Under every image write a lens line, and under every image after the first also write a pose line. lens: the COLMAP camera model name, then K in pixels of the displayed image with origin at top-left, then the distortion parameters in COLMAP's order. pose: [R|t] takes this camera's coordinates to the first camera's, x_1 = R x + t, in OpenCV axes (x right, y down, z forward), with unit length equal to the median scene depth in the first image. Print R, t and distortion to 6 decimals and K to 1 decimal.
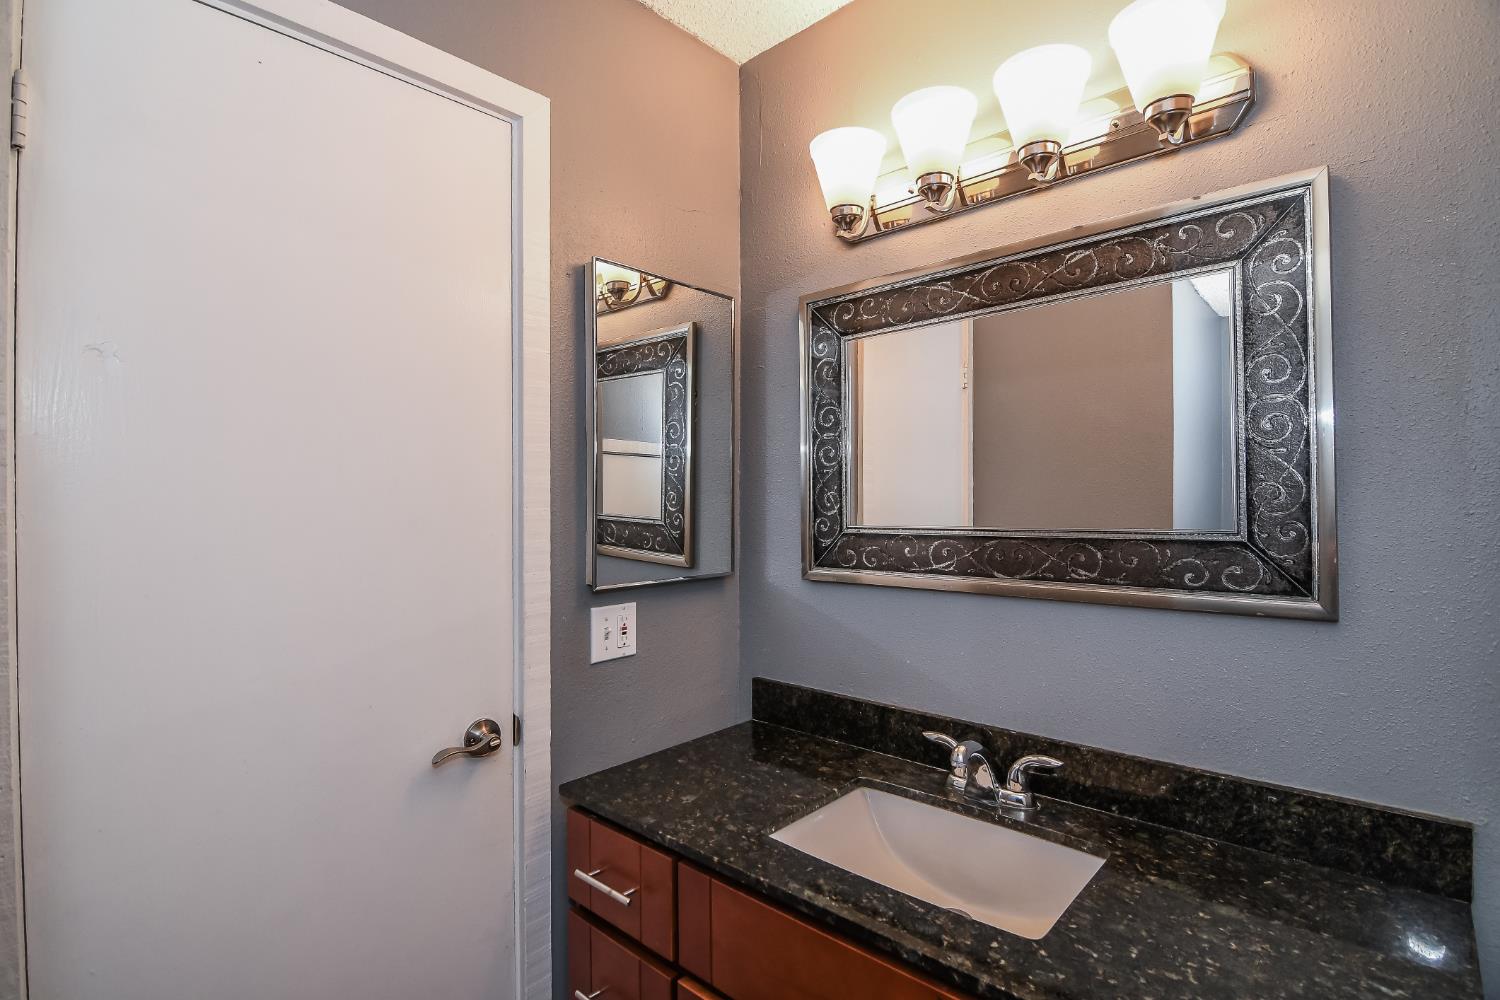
lens RADIAL K [[724.2, 0, 754.2], [0, 724.2, 505.3], [0, 0, 1]] dist [-0.008625, -0.010092]
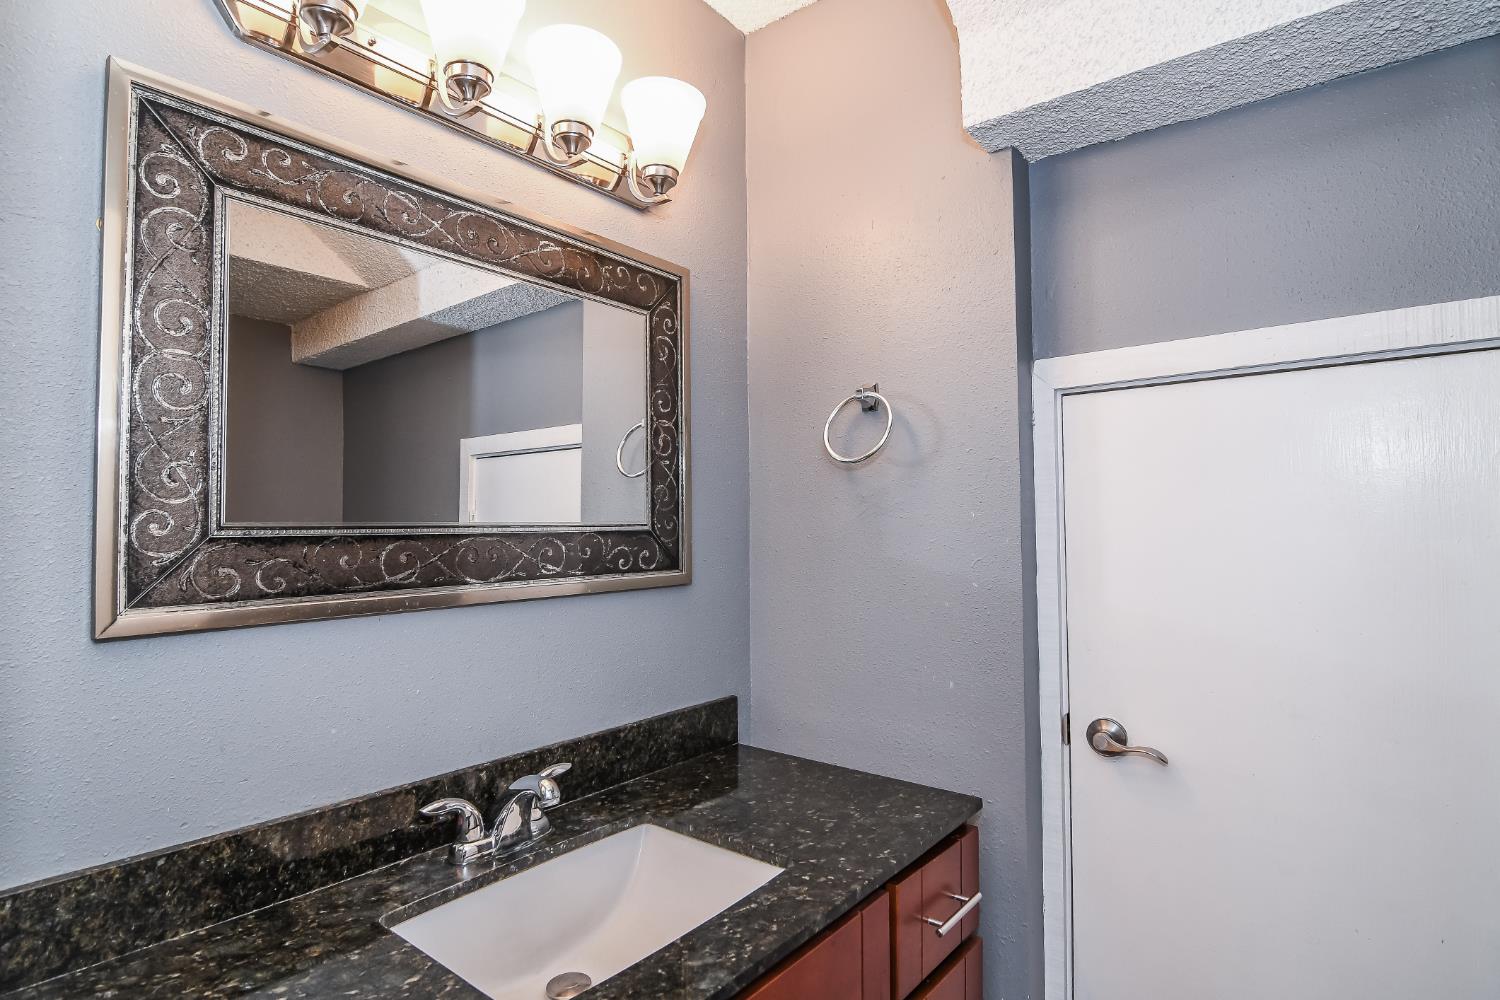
lens RADIAL K [[770.6, 0, 753.0], [0, 770.6, 494.2], [0, 0, 1]] dist [-0.007923, -0.002925]
pose [[-0.067591, 0.040536, 0.996889, -0.565350], [-0.000412, 0.999173, -0.040656, 0.033168], [-0.997713, -0.003158, -0.067518, 0.734747]]
